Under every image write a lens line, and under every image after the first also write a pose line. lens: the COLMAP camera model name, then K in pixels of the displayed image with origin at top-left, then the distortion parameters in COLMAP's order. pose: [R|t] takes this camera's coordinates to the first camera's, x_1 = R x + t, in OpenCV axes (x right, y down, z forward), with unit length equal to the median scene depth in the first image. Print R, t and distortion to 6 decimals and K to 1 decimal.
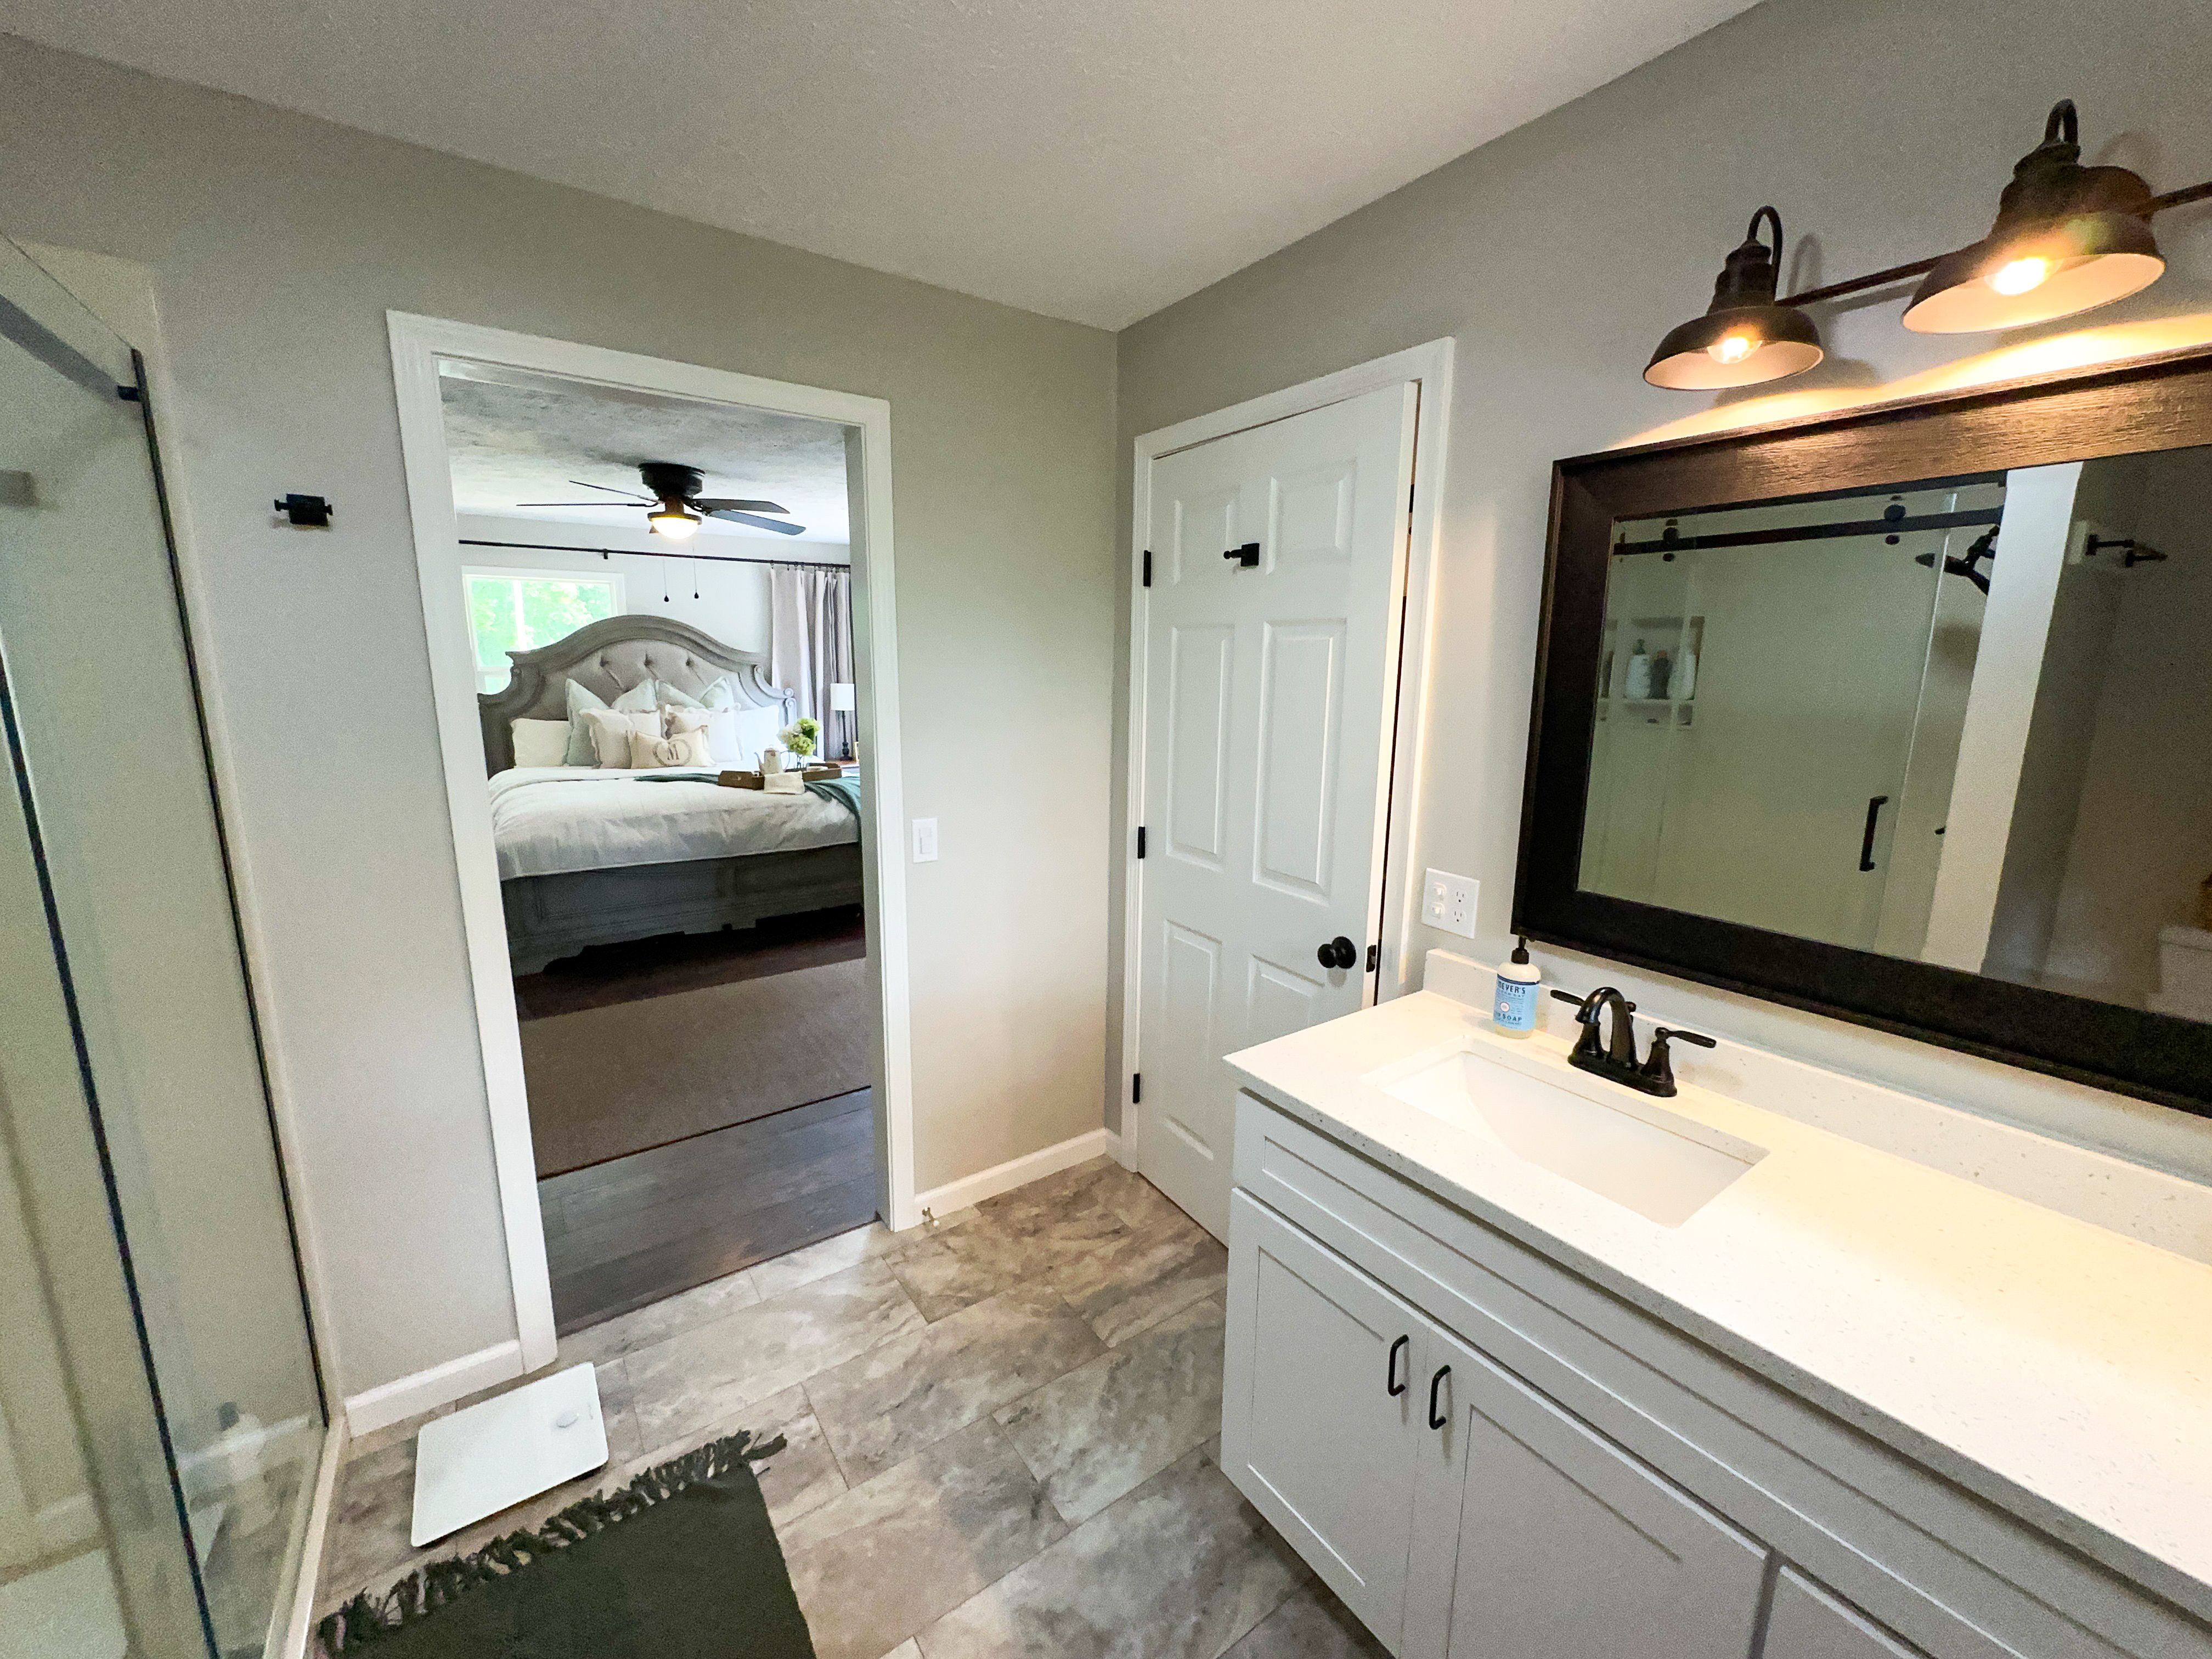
lens RADIAL K [[883.0, 0, 1110.6], [0, 883.0, 826.2], [0, 0, 1]] dist [0.000253, 0.000092]
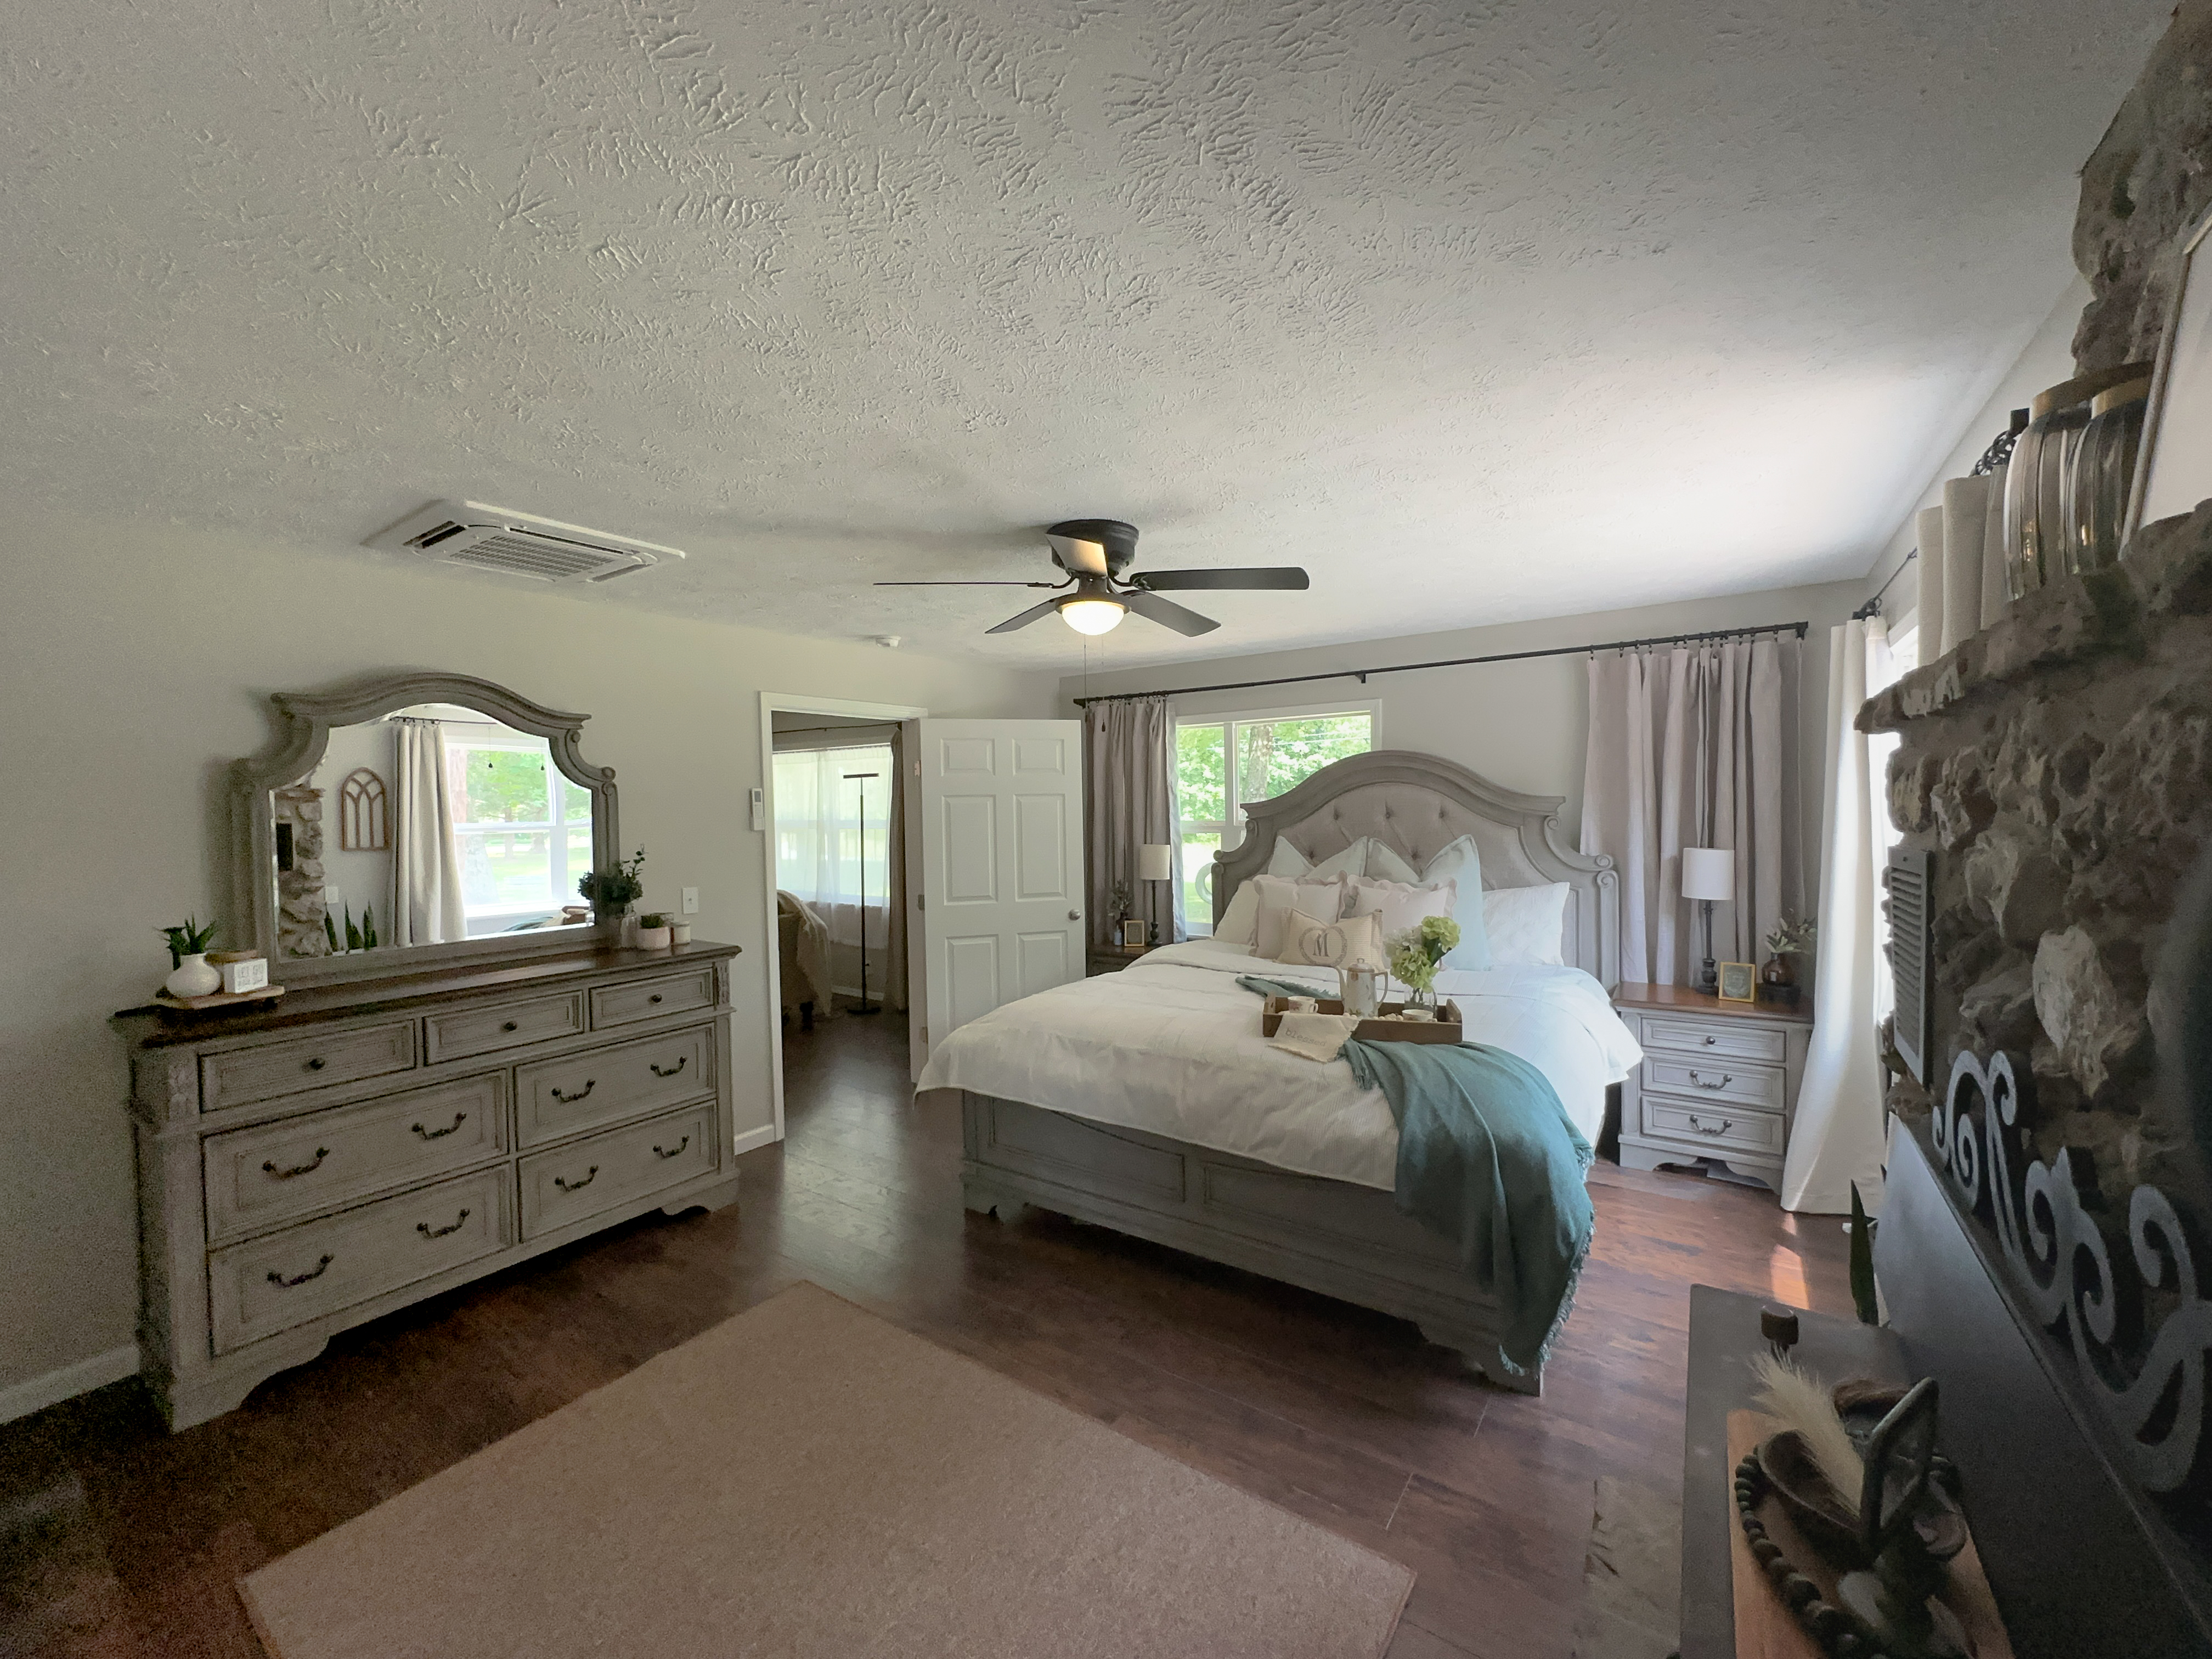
lens RADIAL K [[893.5, 0, 1106.5], [0, 893.5, 826.7], [0, 0, 1]] dist [-0.007236, -0.000013]
pose [[0.343360, 0.006276, -0.939183, 0.089188], [-0.158592, 0.986006, -0.051392, -0.108829], [0.925717, 0.166593, 0.339551, 0.580164]]
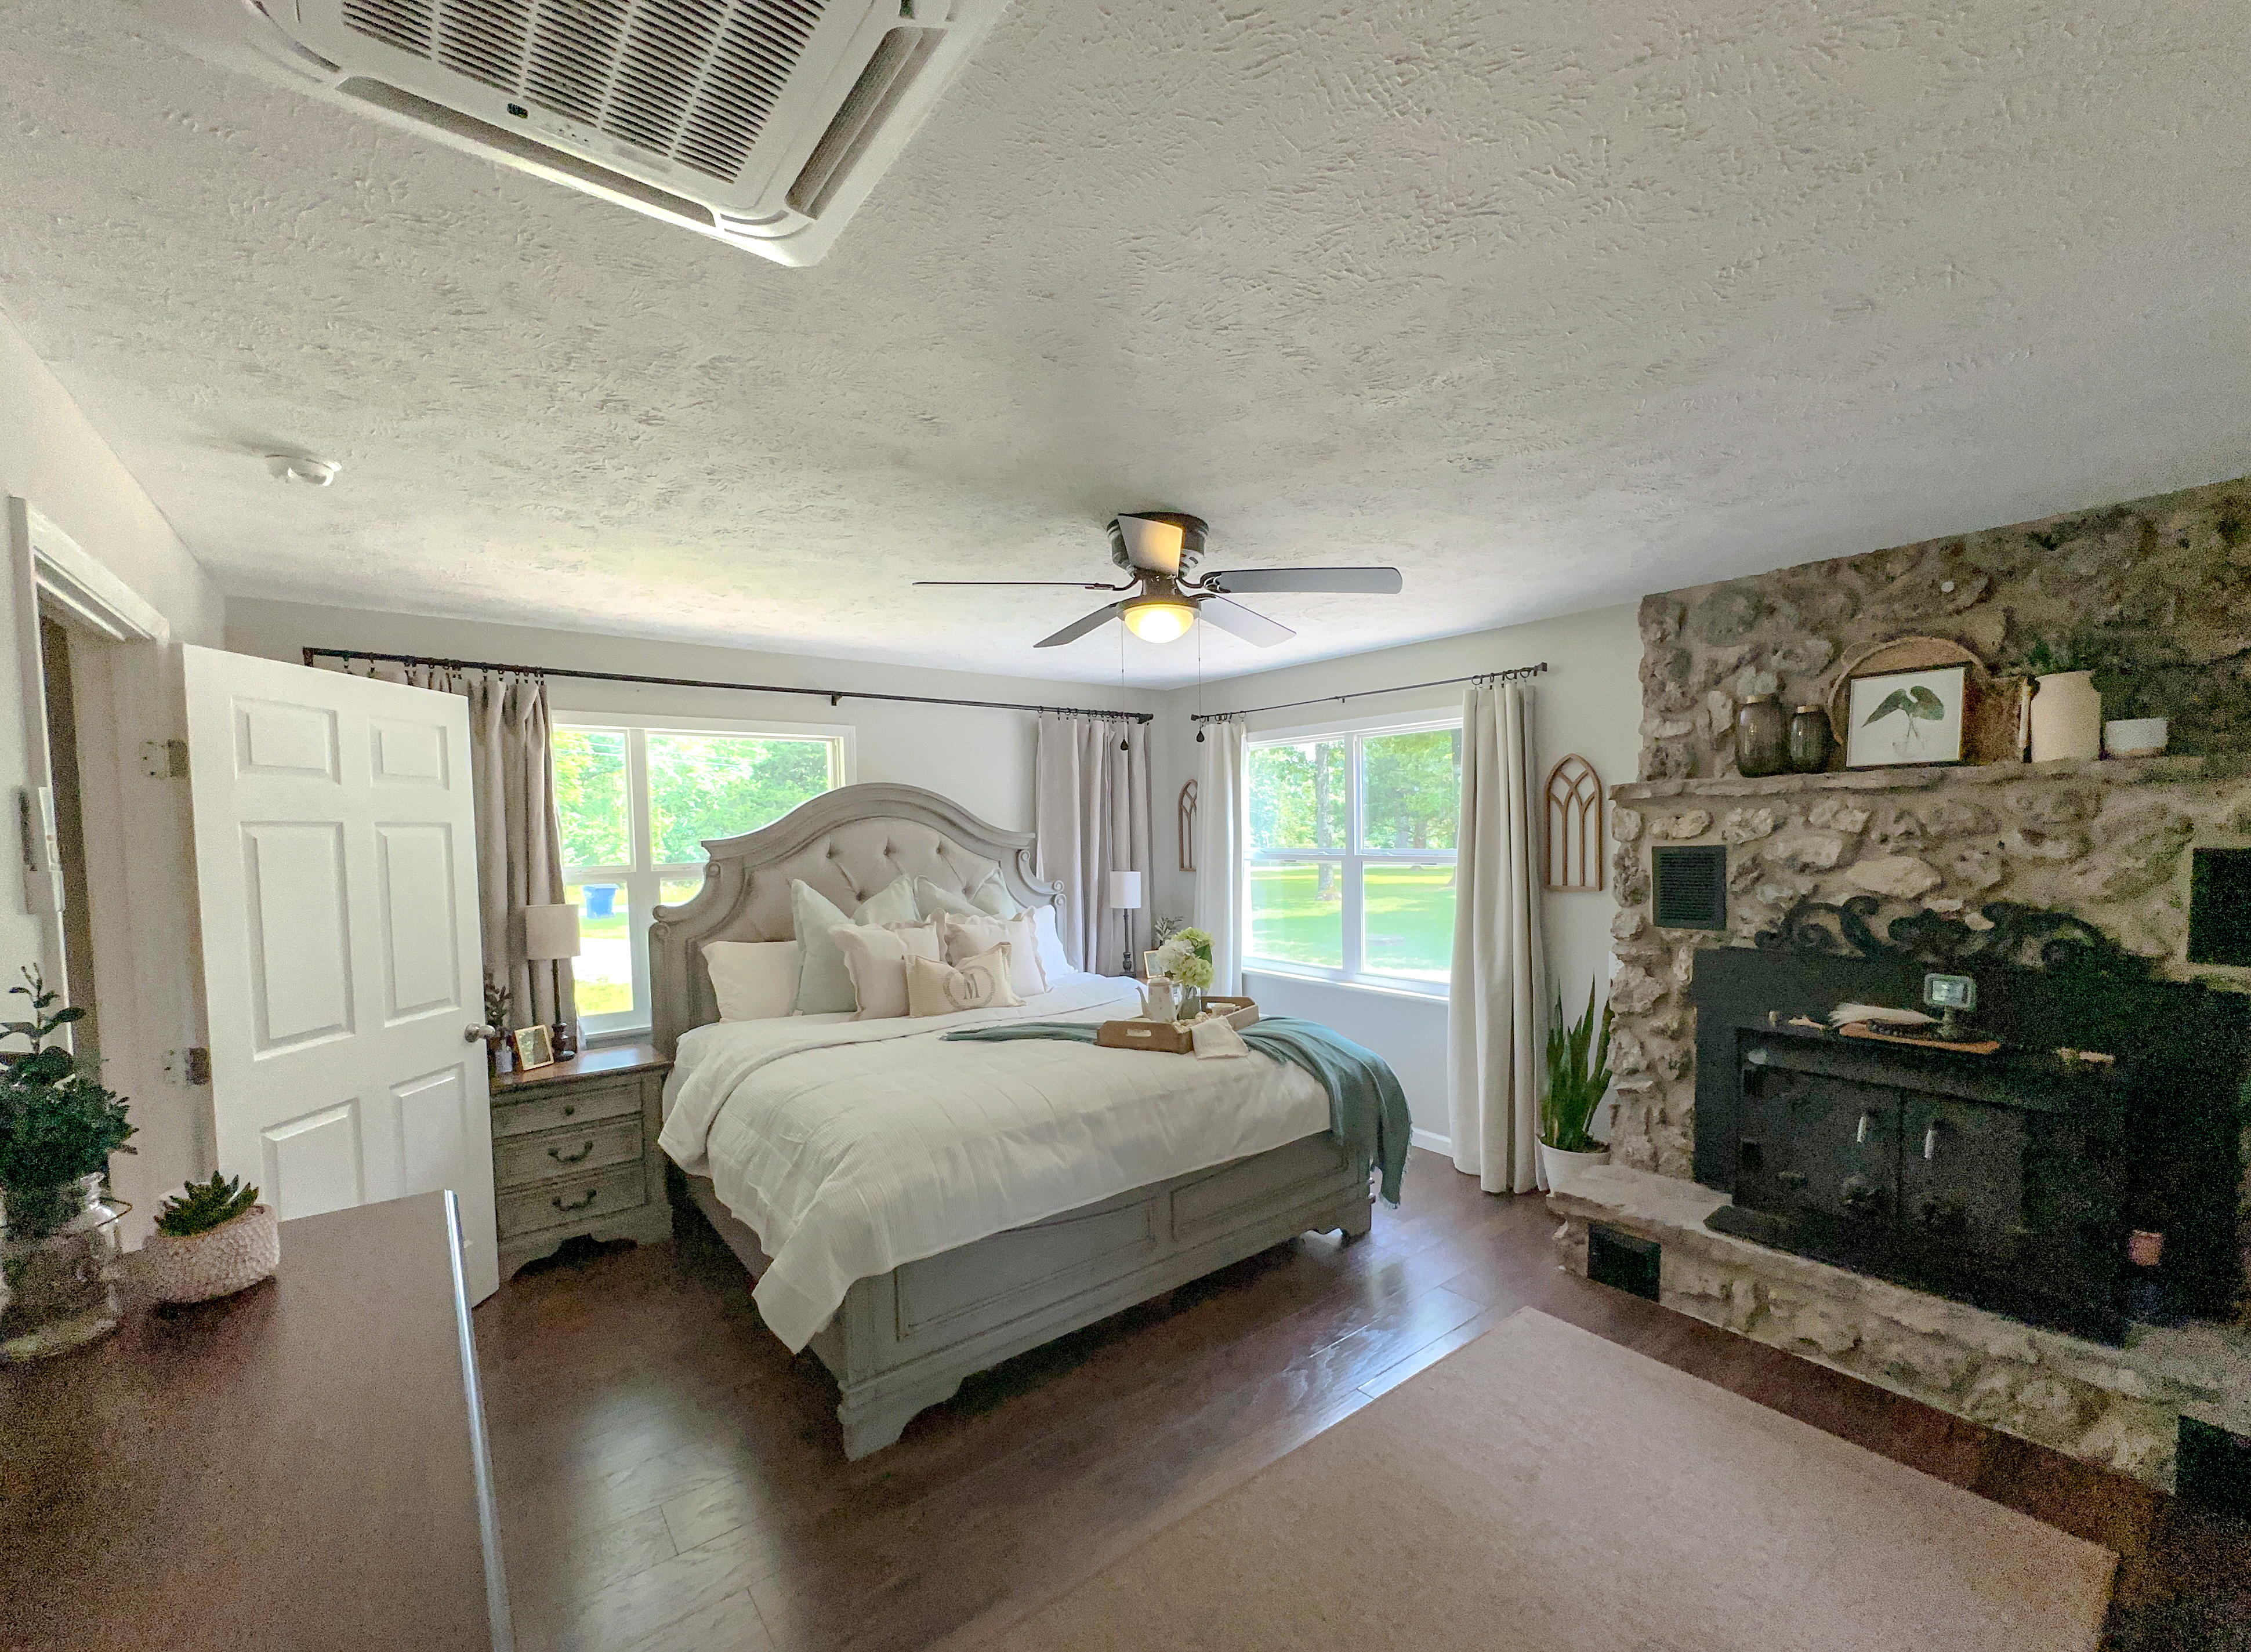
lens RADIAL K [[929.3, 0, 1176.8], [0, 929.3, 872.3], [0, 0, 1]] dist [0.000647, 0.000015]
pose [[0.996916, -0.029069, 0.072892, -0.381491], [0.039142, 0.989261, -0.140822, -0.063461], [-0.068015, 0.143241, 0.987348, 0.298401]]
